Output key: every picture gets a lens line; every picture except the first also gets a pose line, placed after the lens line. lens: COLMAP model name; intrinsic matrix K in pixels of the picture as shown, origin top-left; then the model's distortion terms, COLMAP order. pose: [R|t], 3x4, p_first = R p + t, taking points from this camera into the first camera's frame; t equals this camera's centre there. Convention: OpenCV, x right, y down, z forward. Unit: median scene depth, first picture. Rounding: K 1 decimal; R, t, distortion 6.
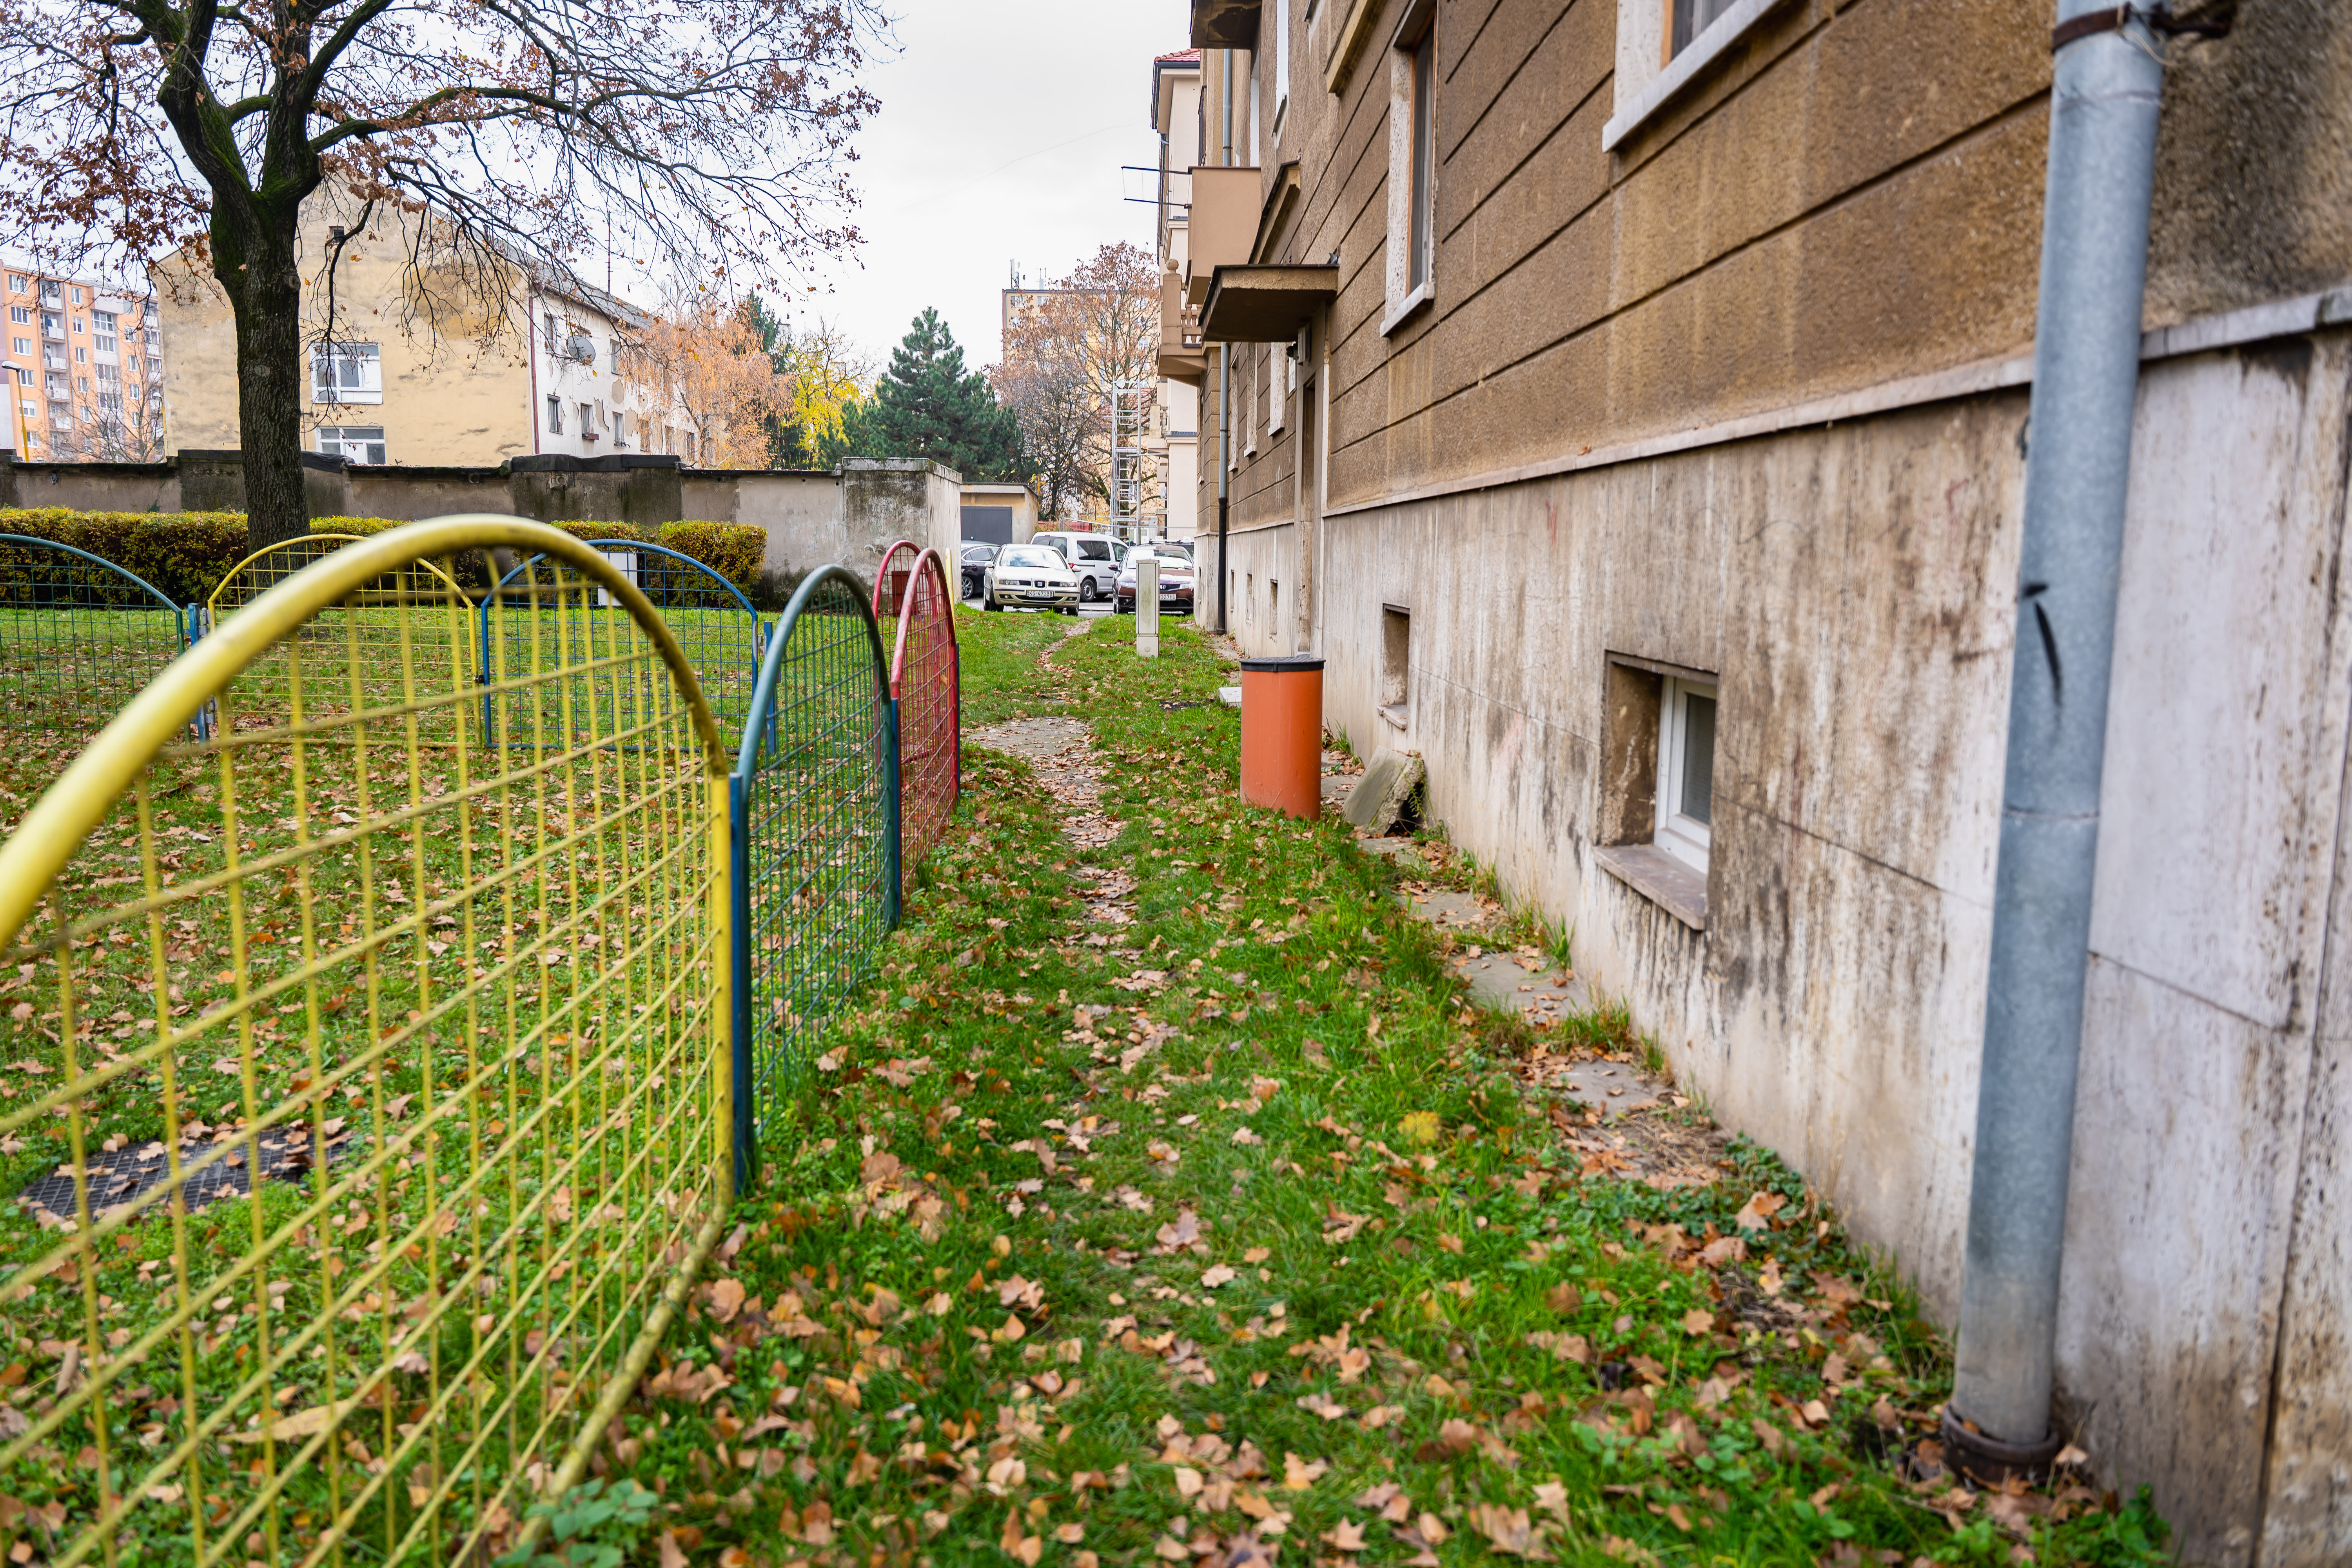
lens RADIAL K [[1622.9, 0, 1165.0], [0, 1622.9, 786.4], [0, 0, 1]] dist [0.001533, -0.009069]
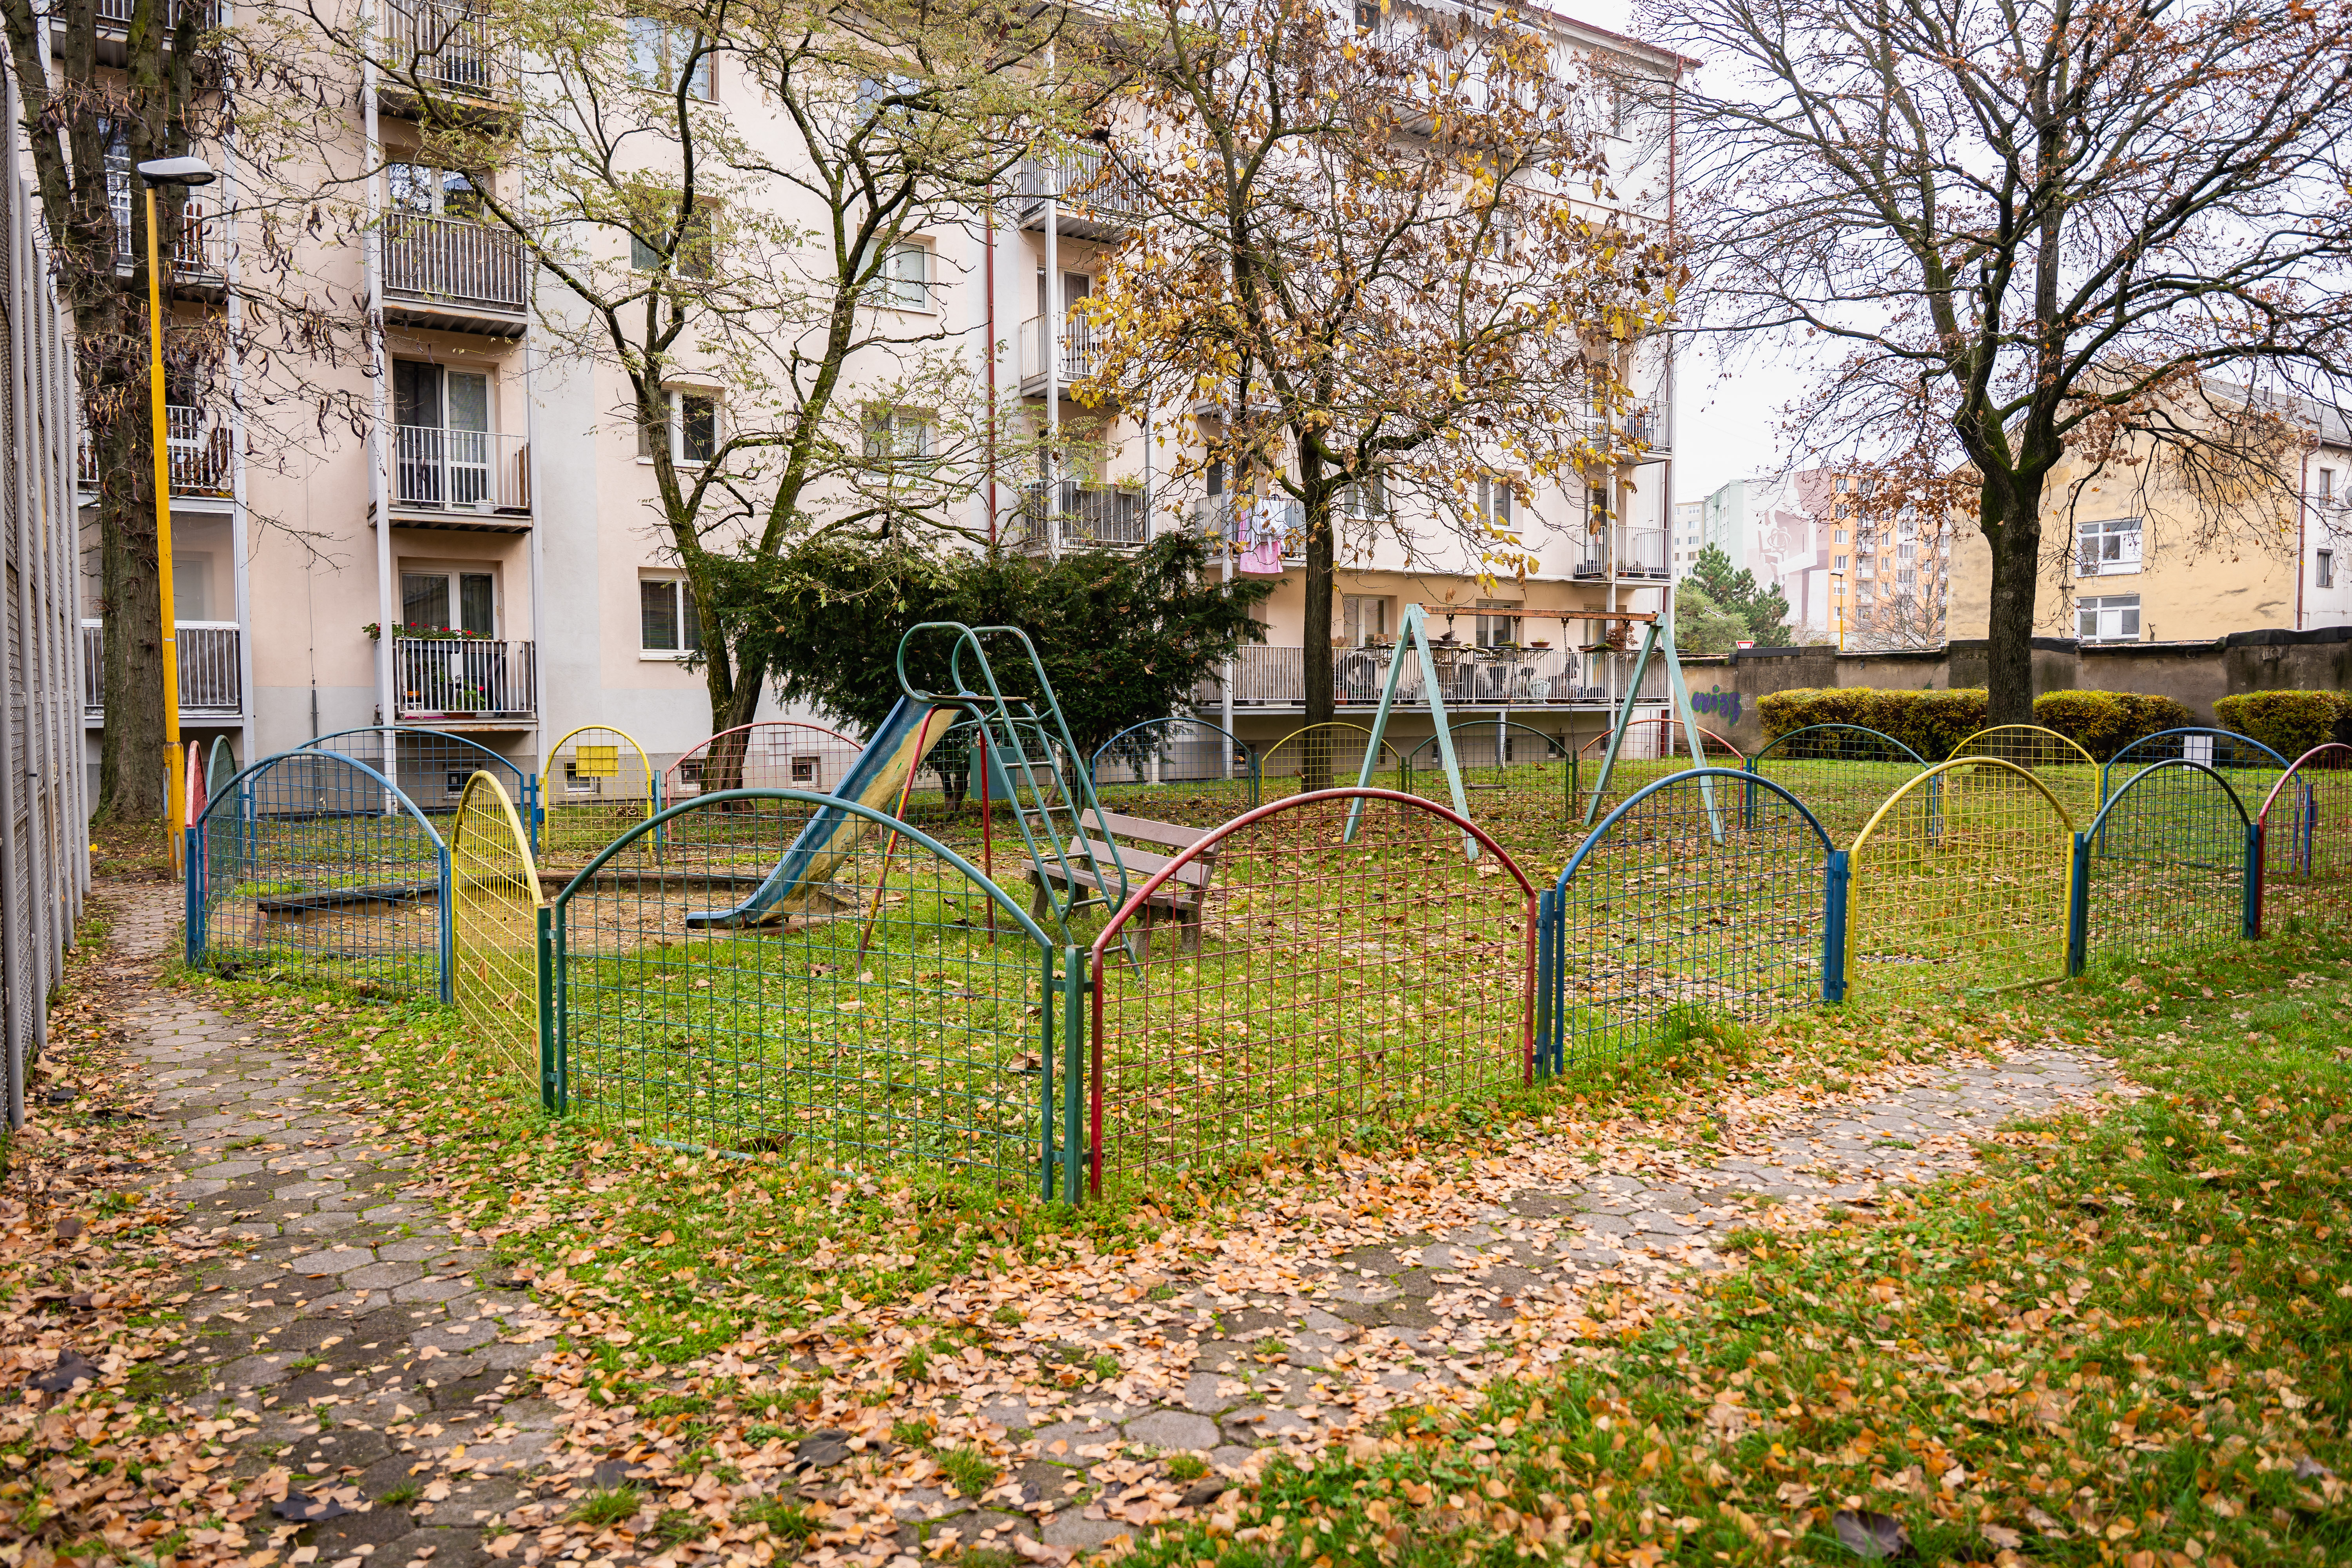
lens RADIAL K [[1622.9, 0, 1166.1], [0, 1622.9, 791.1], [0, 0, 1]] dist [0.001533, -0.009069]
pose [[0.546071, 0.033852, -0.837055, 0.184260], [-0.107661, 0.993734, -0.030047, 0.026113], [0.830792, 0.106526, 0.546293, -0.287248]]
